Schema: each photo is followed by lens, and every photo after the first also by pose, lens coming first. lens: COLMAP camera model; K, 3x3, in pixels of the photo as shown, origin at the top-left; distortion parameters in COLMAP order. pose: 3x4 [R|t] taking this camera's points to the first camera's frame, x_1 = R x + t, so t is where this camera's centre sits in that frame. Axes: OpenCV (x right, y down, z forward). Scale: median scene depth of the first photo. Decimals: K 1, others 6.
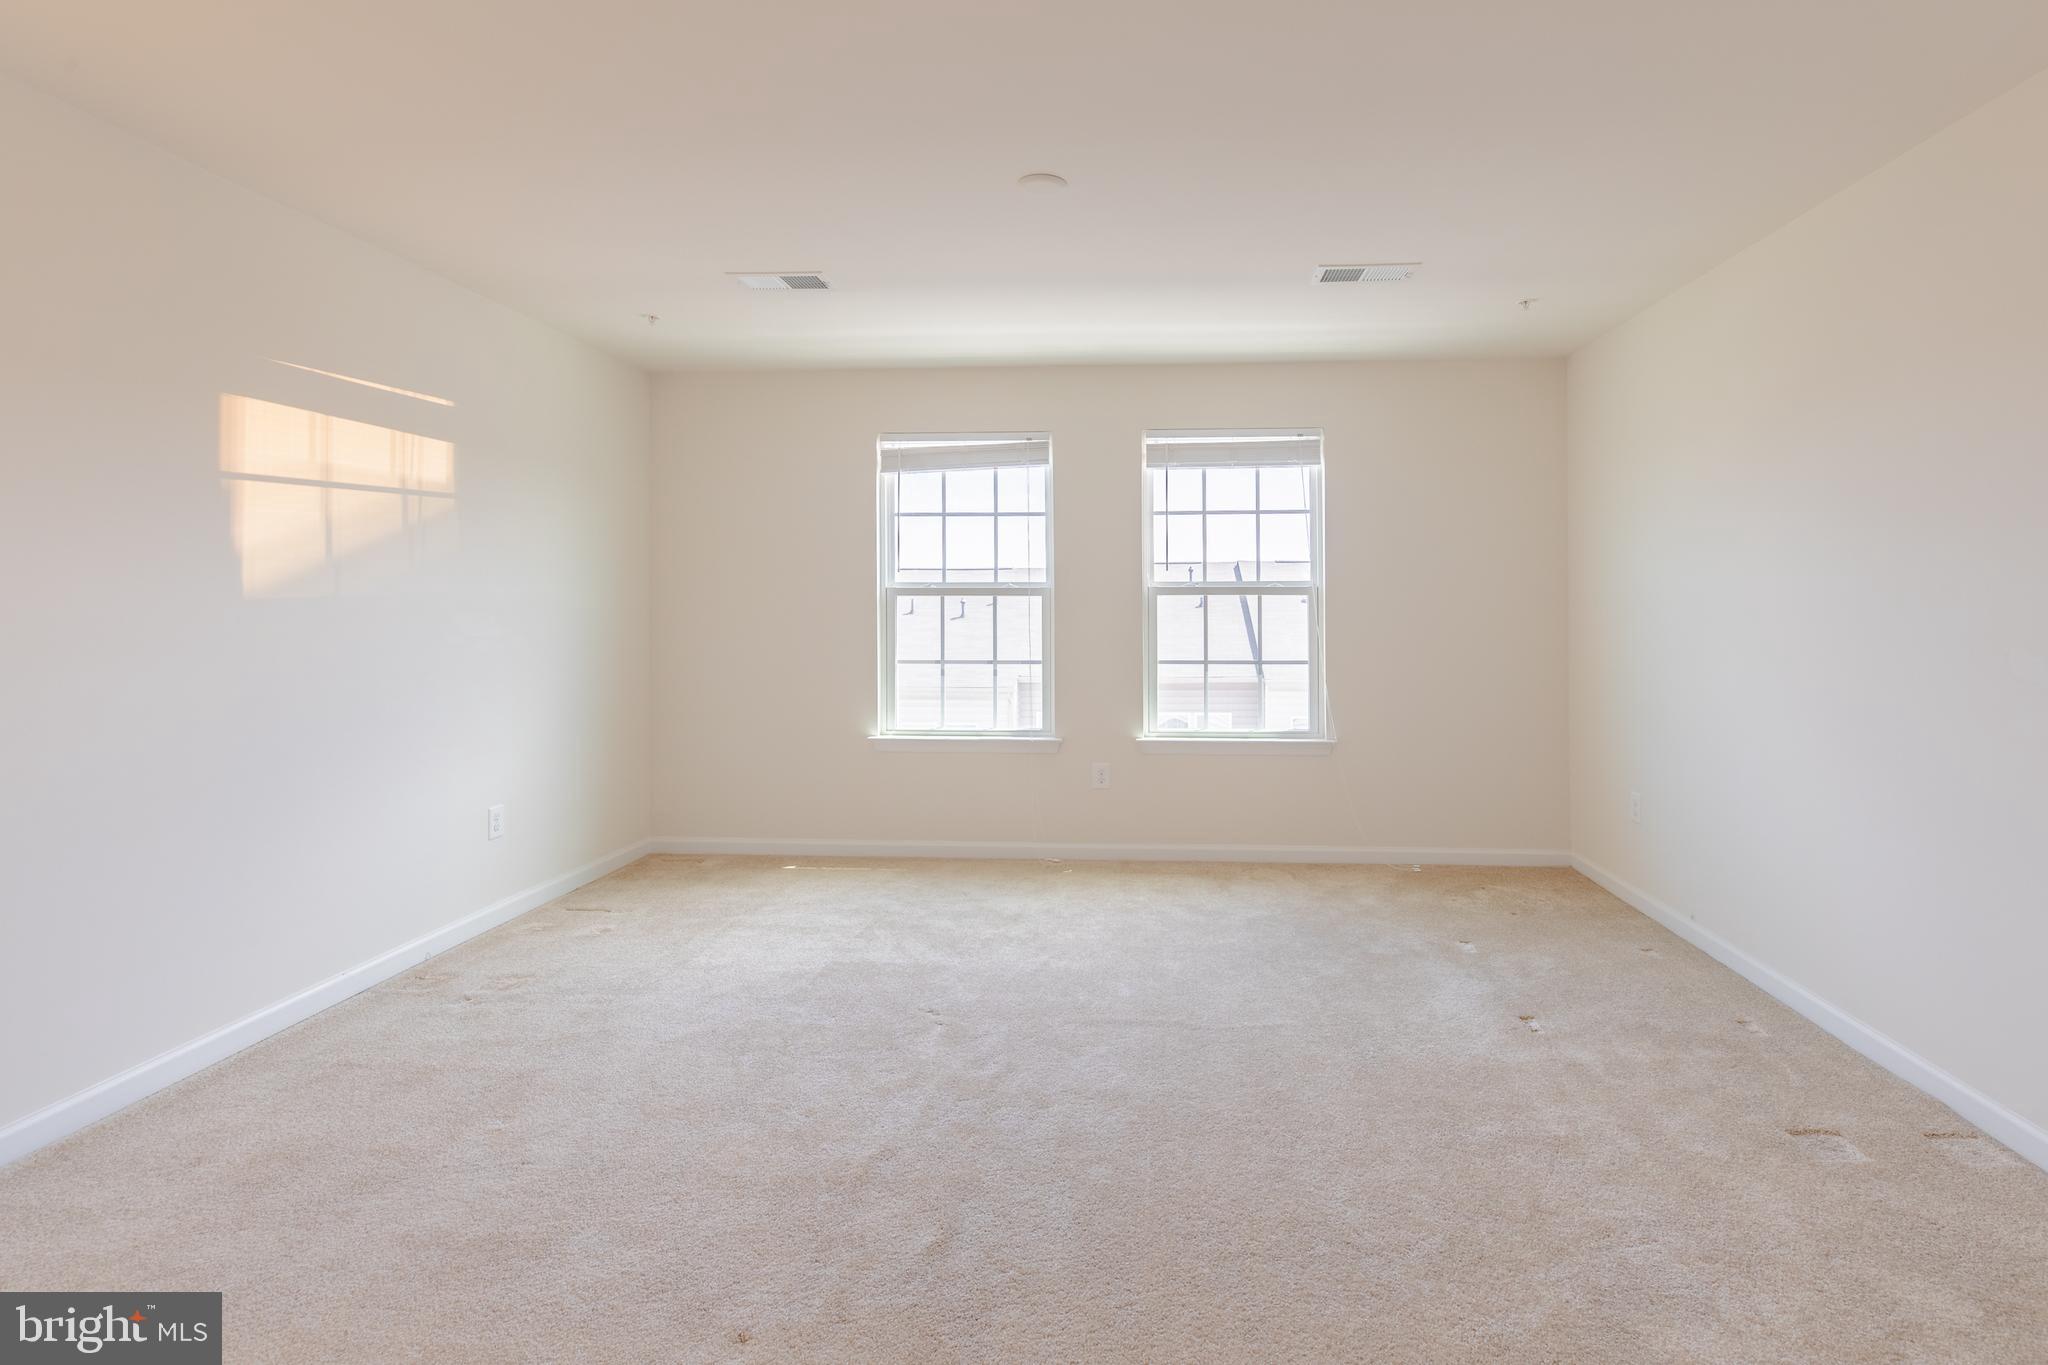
lens RADIAL K [[1002.3, 0, 1093.5], [0, 1002.3, 605.2], [0, 0, 1]] dist [-0.001410, 0.000539]
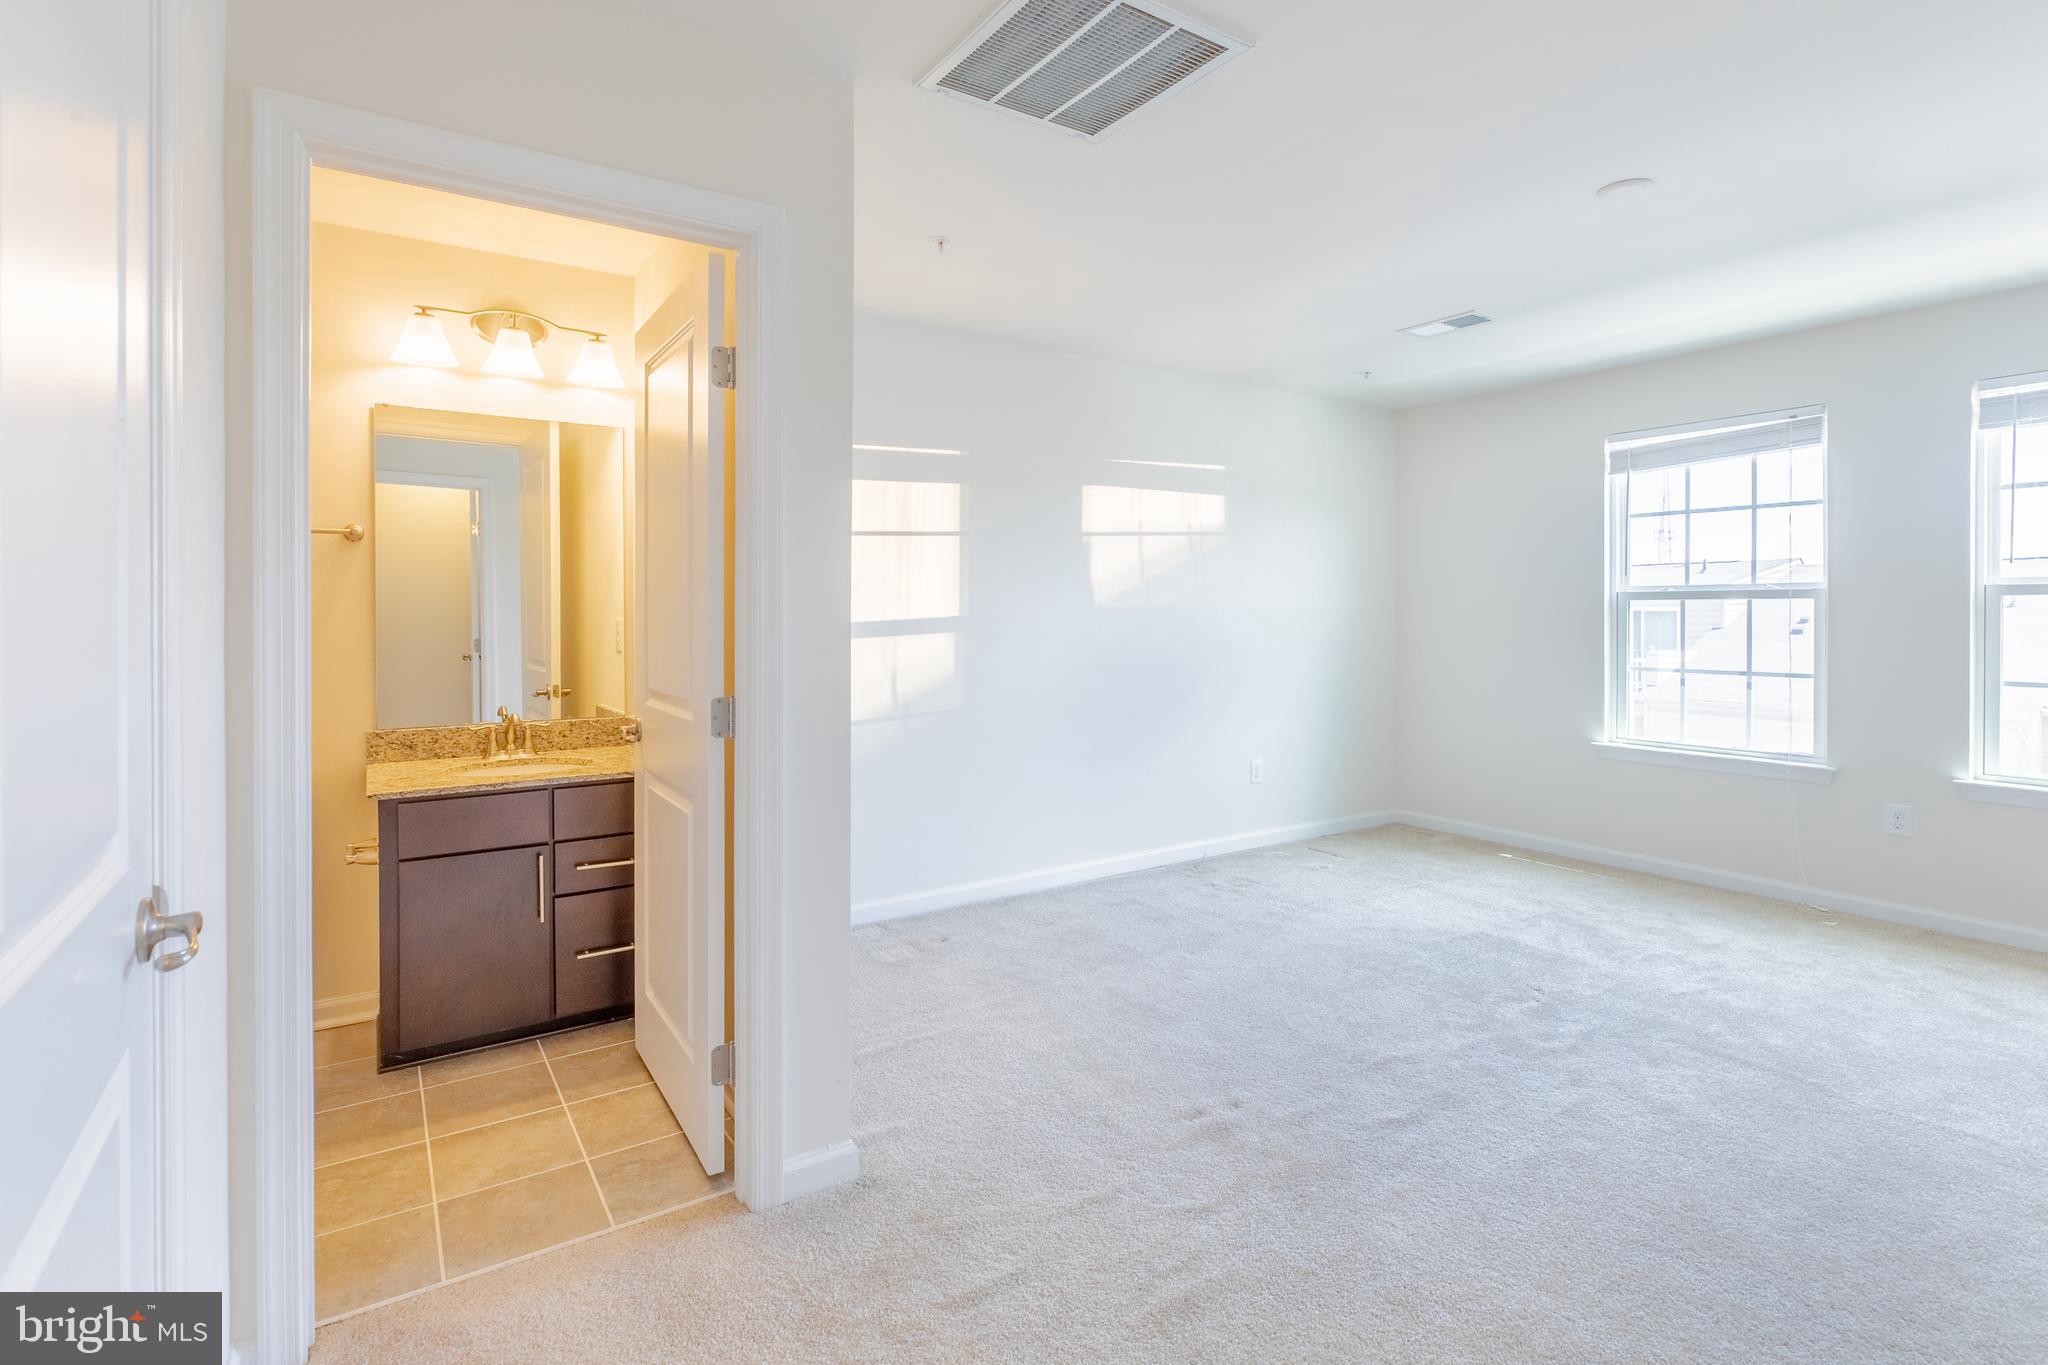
lens RADIAL K [[990.3, 0, 1019.7], [0, 990.3, 627.2], [0, 0, 1]] dist [0.000452, 0.000194]
pose [[0.603629, 0.010681, -0.797194, 0.219121], [0.004248, 0.999853, 0.016613, -0.001698], [0.797254, -0.013415, 0.603495, -0.048504]]
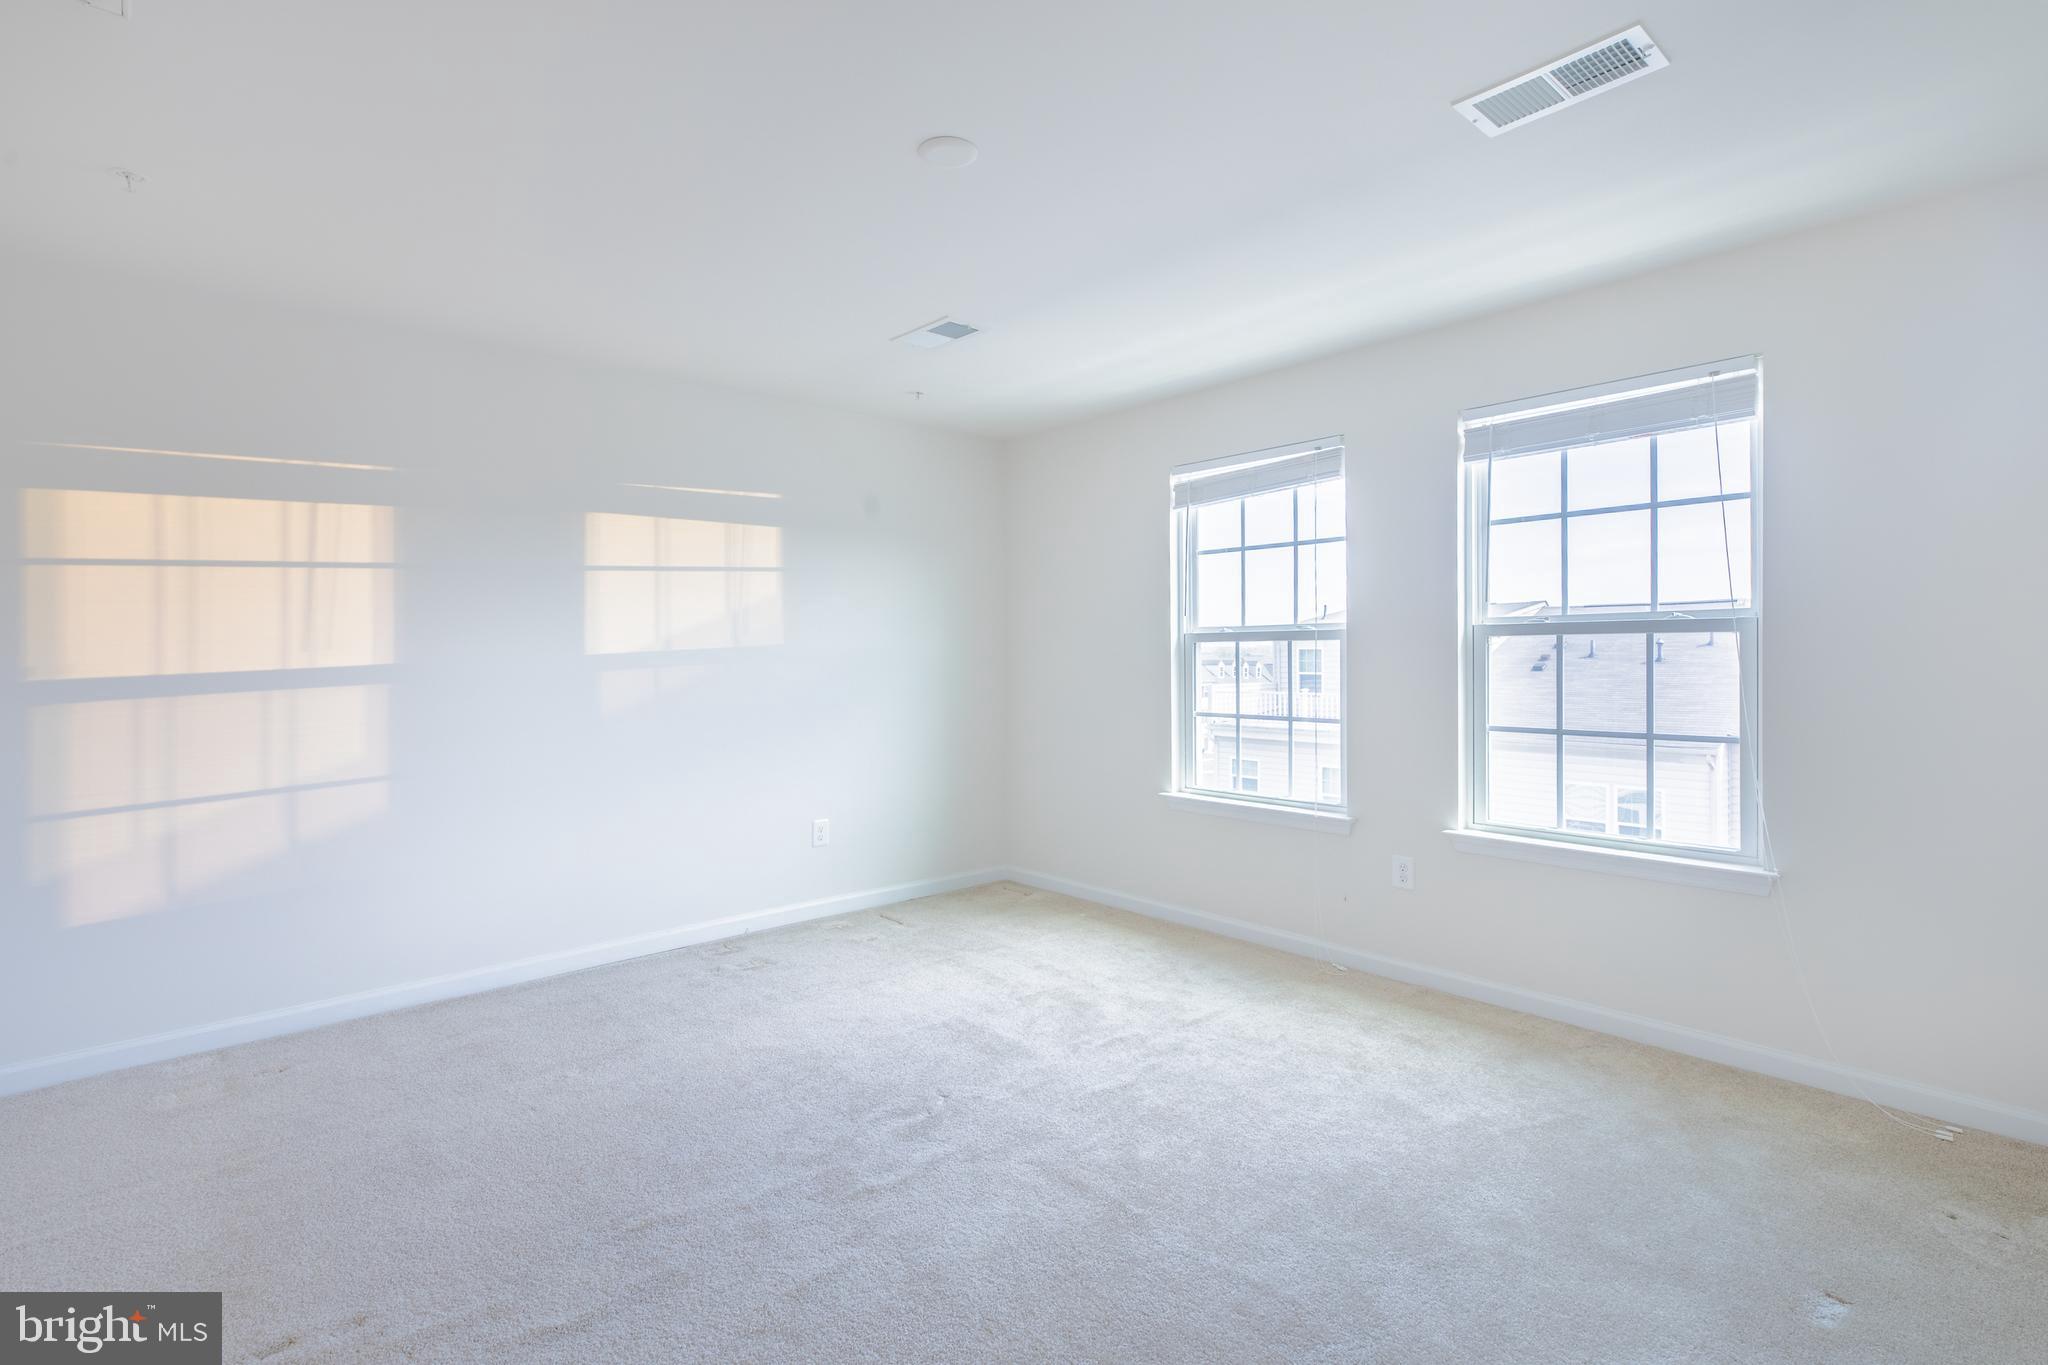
lens RADIAL K [[964.3, 0, 1024.0], [0, 964.3, 682.5], [0, 0, 1]] dist [0.001792, 0.000111]
pose [[0.706532, 0.016297, -0.707493, 0.329648], [0.012578, 0.999288, 0.035579, -0.006287], [0.707569, -0.034036, 0.705824, 0.275970]]
